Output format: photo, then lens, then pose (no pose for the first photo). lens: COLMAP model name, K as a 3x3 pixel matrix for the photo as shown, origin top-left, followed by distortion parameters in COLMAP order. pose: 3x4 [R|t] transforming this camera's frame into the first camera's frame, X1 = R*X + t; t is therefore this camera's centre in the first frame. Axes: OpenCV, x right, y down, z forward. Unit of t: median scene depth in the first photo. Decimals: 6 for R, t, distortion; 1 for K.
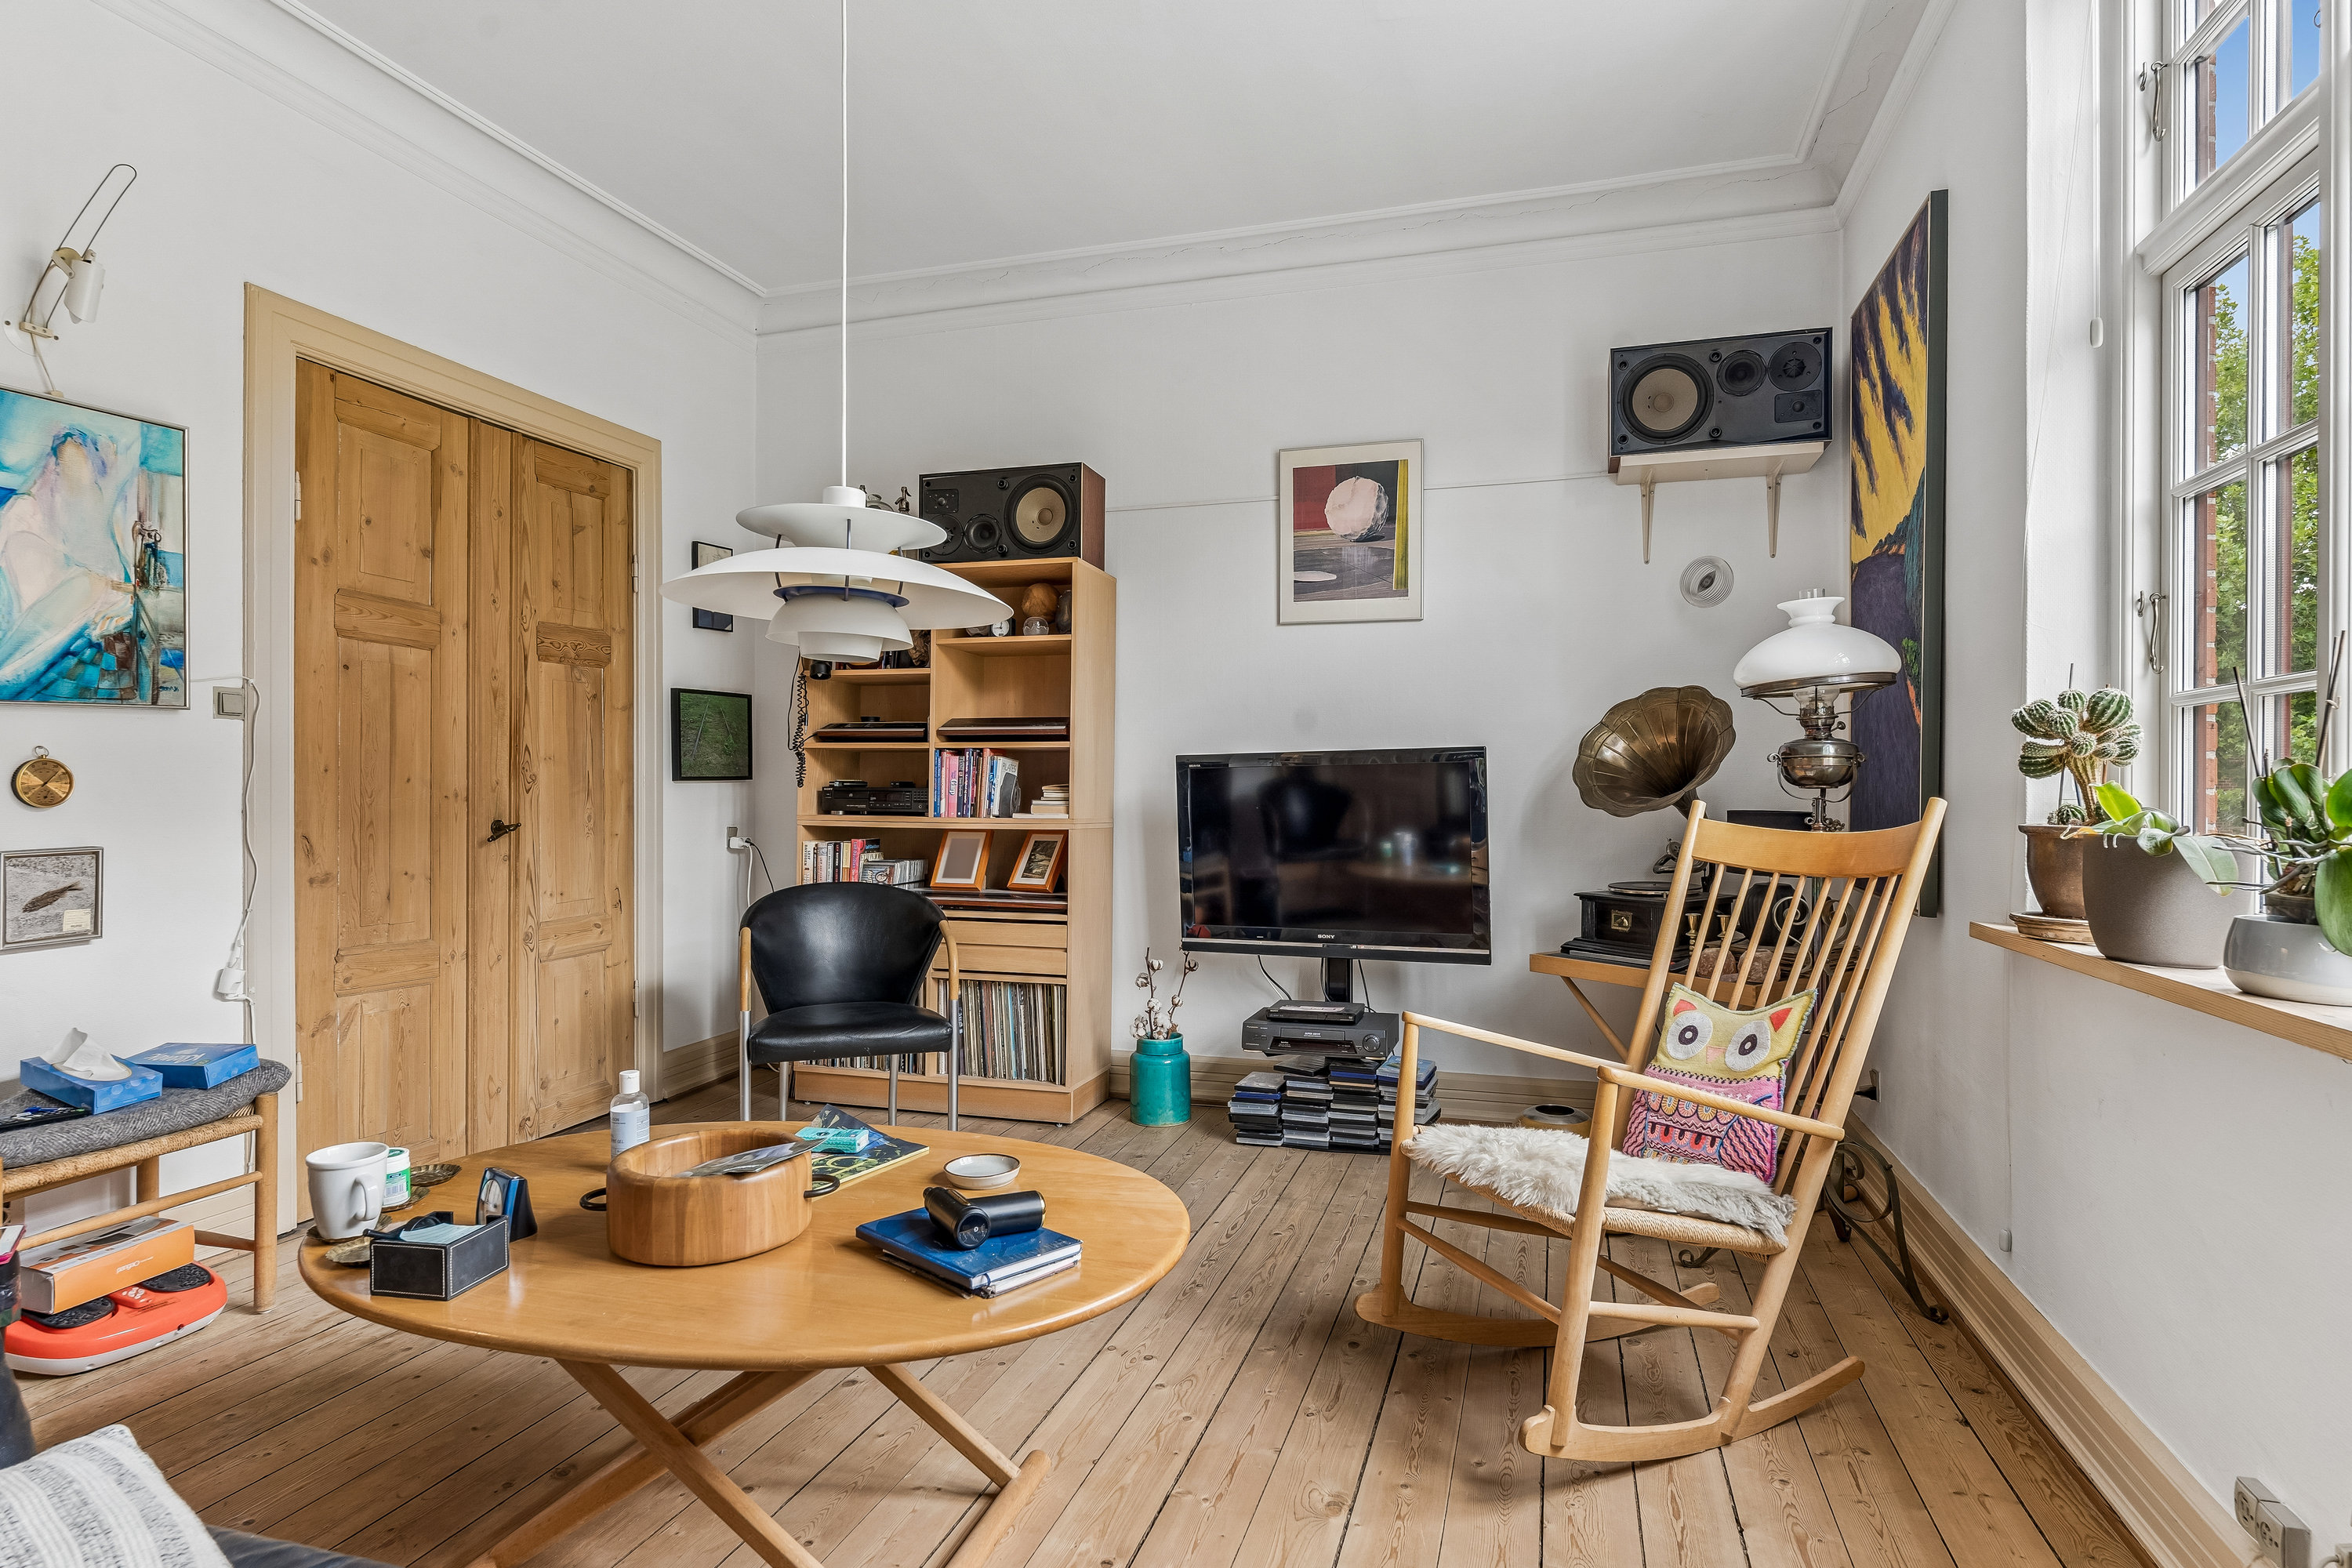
lens RADIAL K [[1245.6, 0, 1176.0], [0, 1245.6, 784.0], [0, 0, 1]] dist [-0.001281, -0.000387]
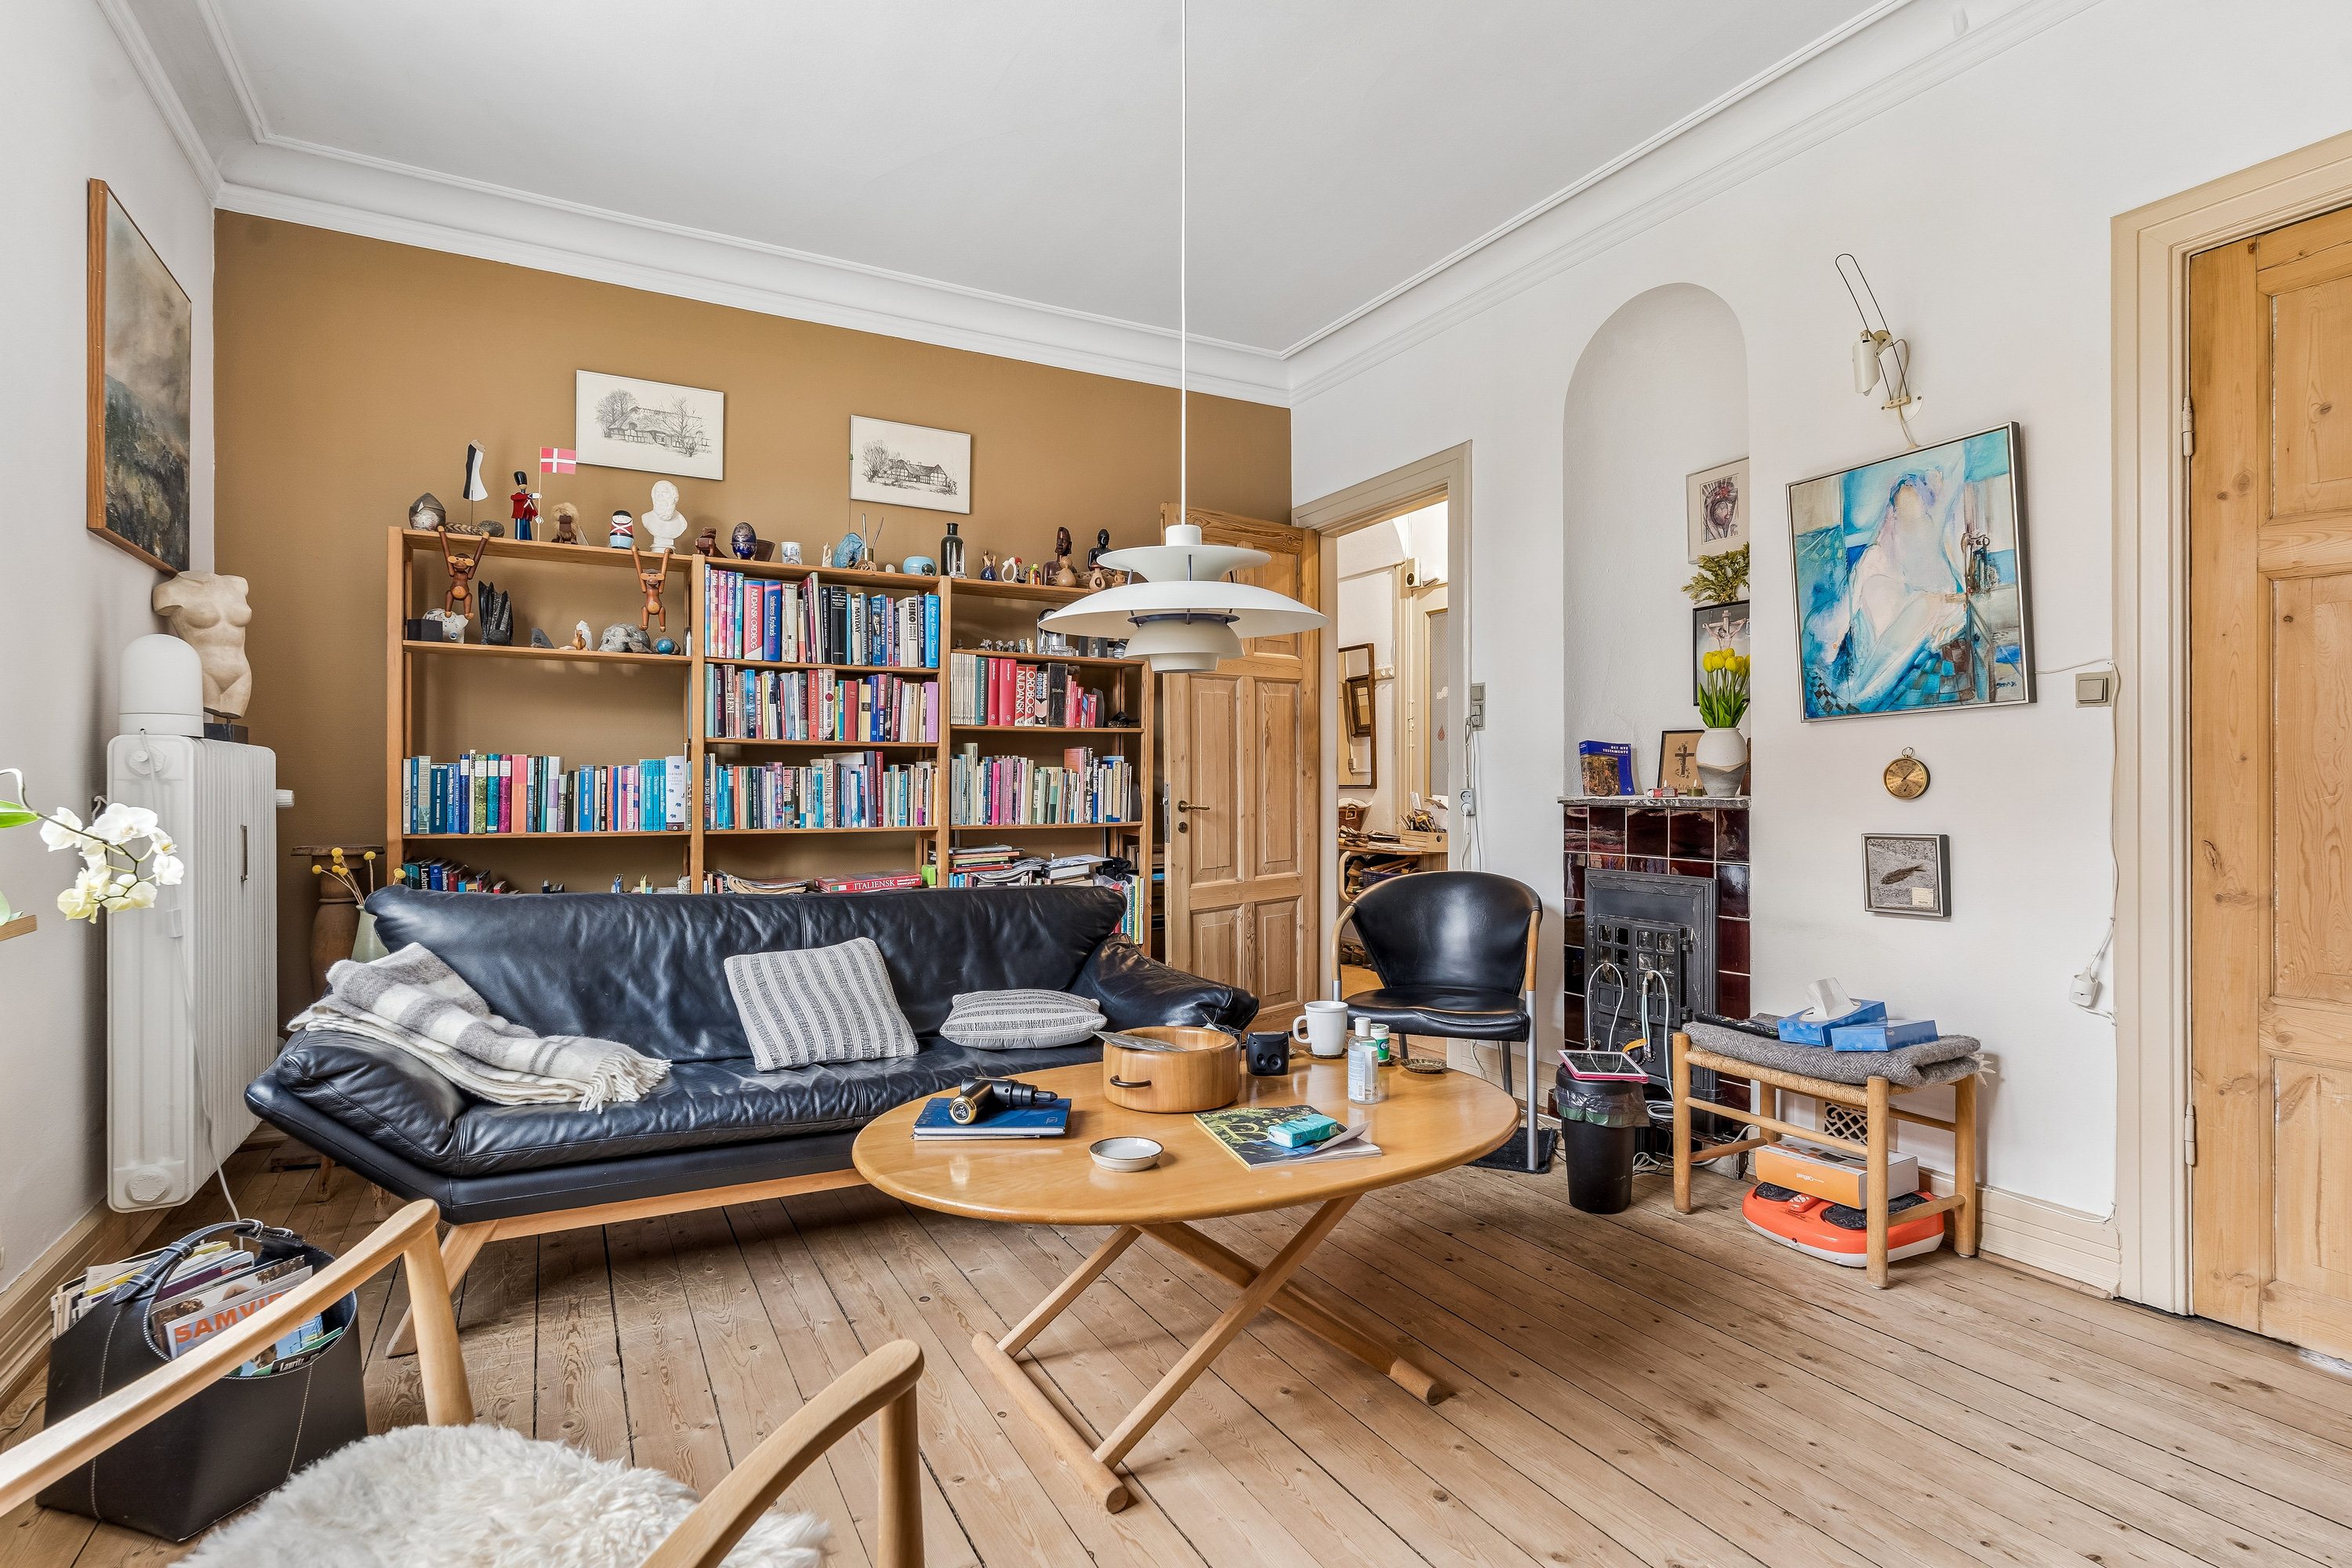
lens RADIAL K [[1162.9, 0, 1176.0], [0, 1162.9, 784.0], [0, 0, 1]] dist [-0.003276, 0.000481]
pose [[-0.702005, -0.003670, -0.712163, 0.359522], [0.001161, 0.999980, -0.006297, 0.010376], [0.712171, -0.005247, -0.701986, 1.236311]]
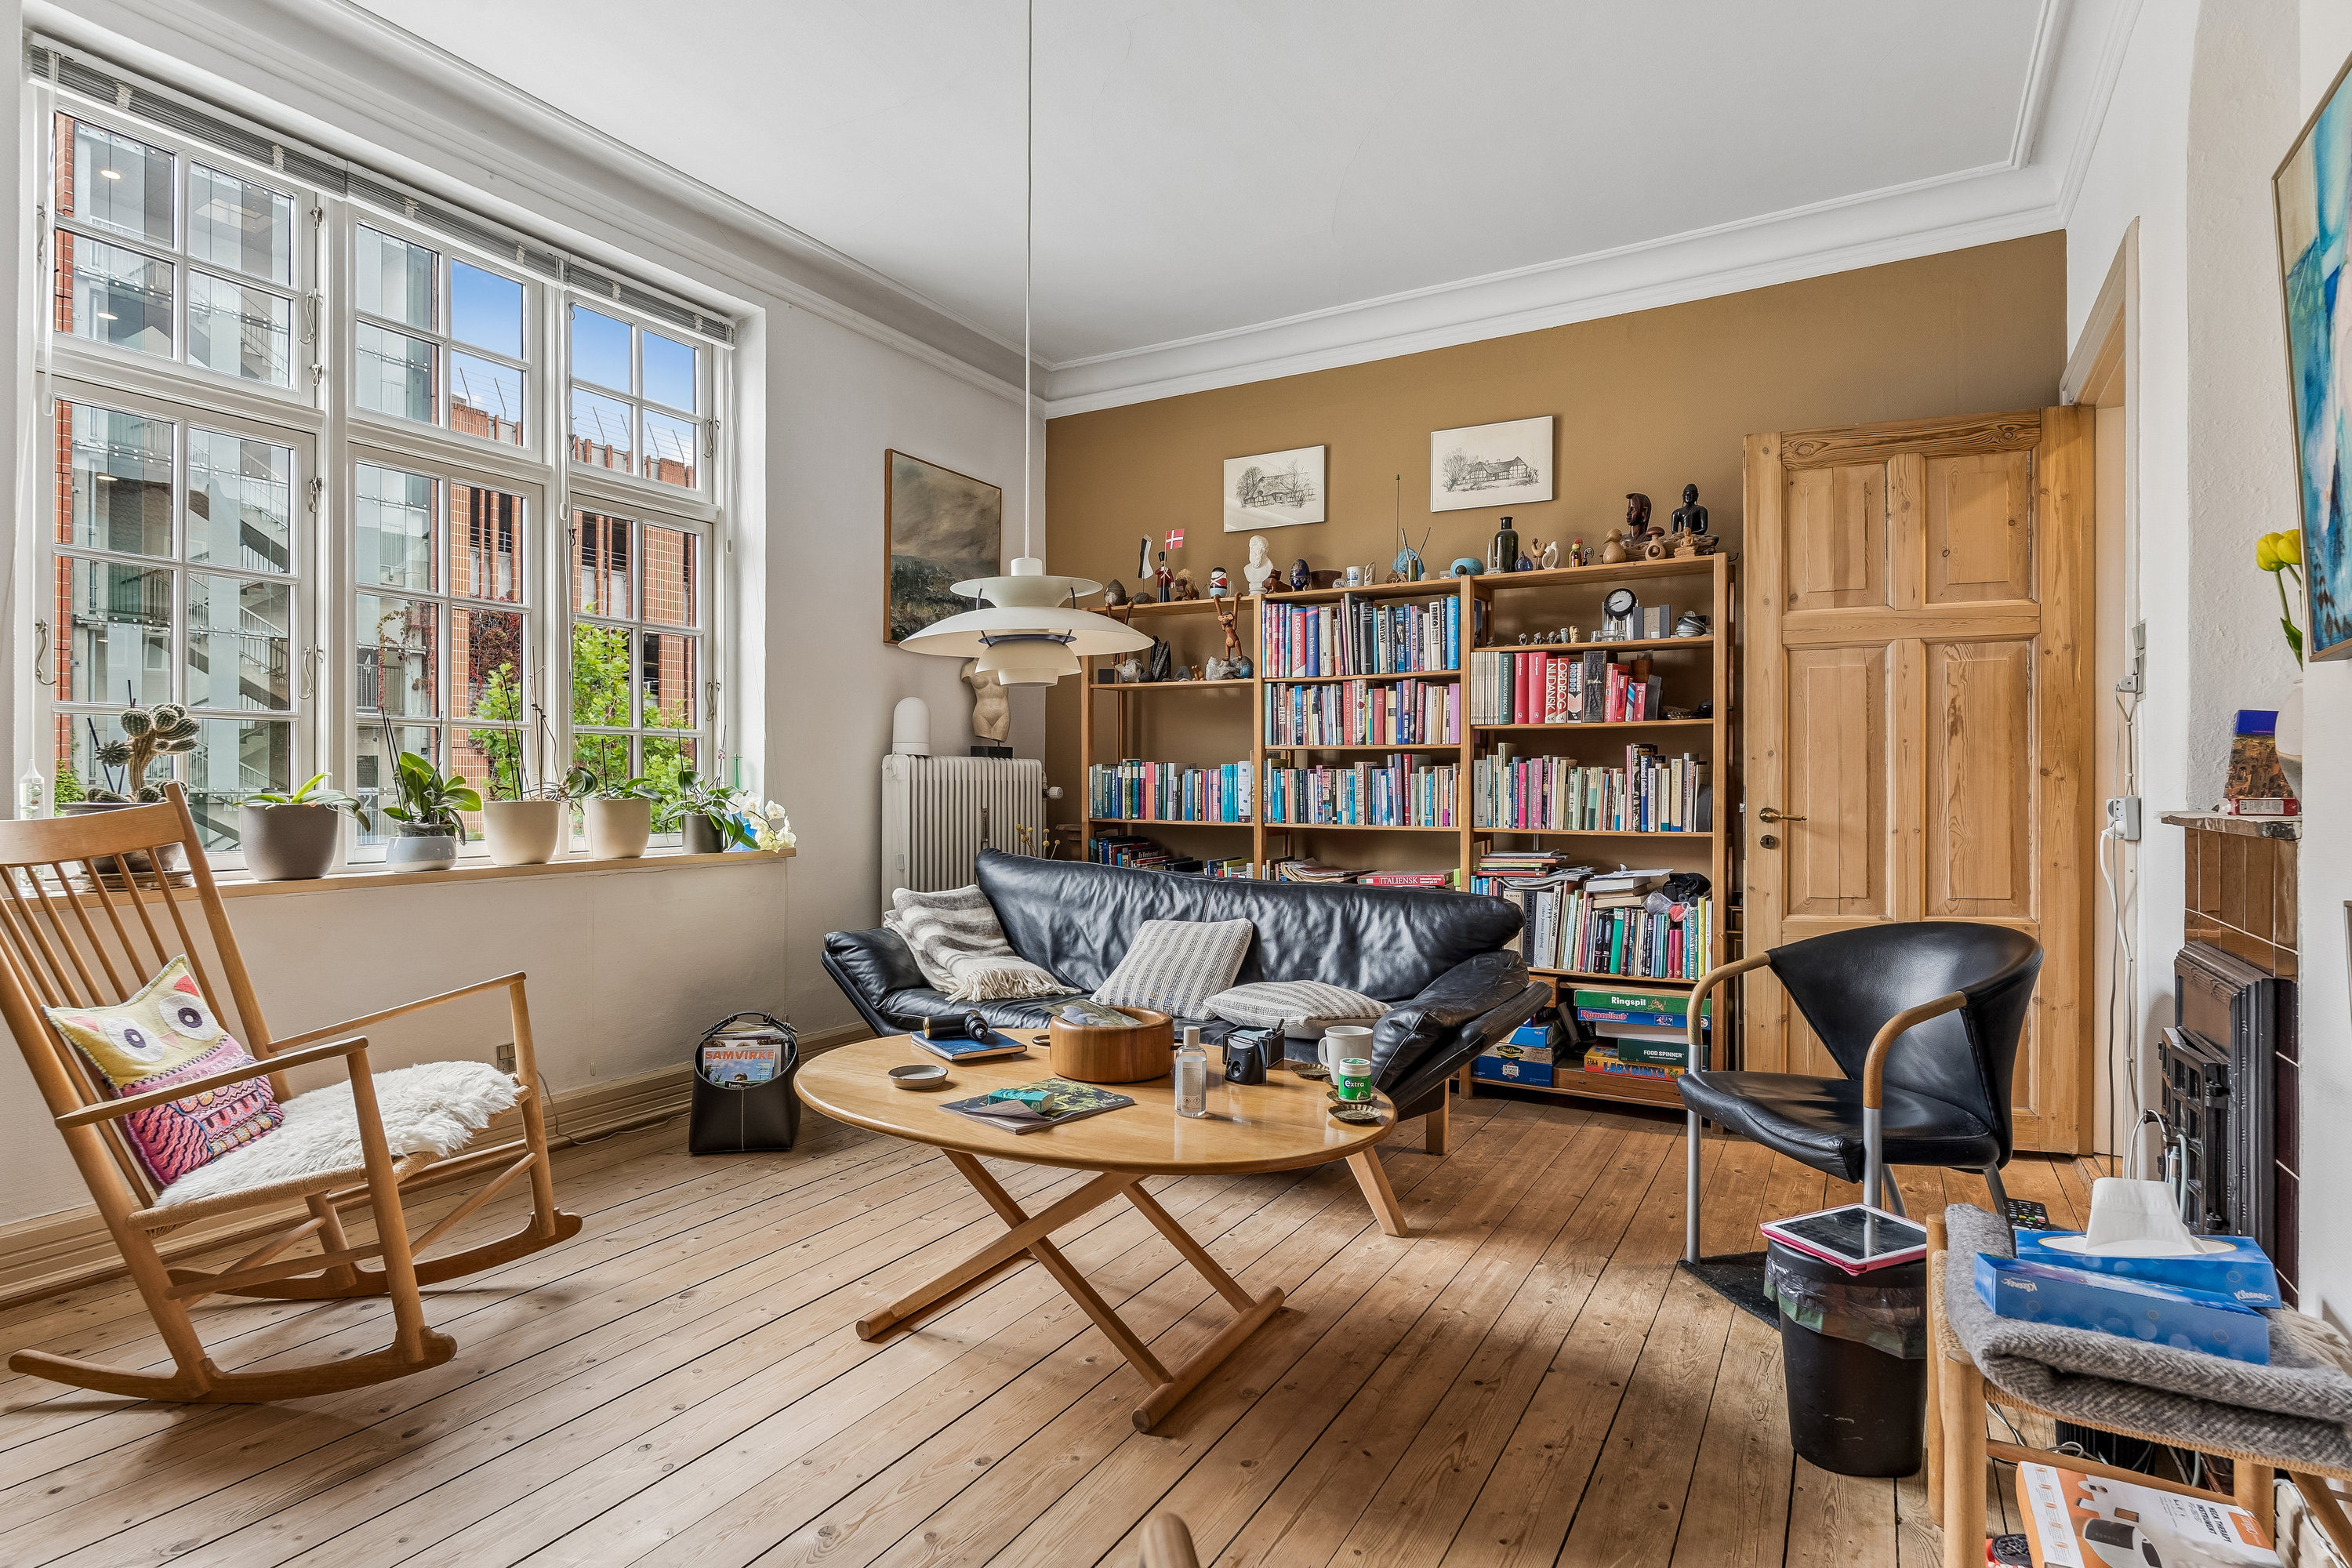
lens RADIAL K [[1186.8, 0, 1176.0], [0, 1186.8, 784.0], [0, 0, 1]] dist [0.004164, 0.000642]
pose [[-0.972881, -0.009406, 0.231116, -0.507830], [-0.011491, 0.999905, -0.007676, 0.014609], [-0.231022, -0.010124, -0.972896, 1.536434]]
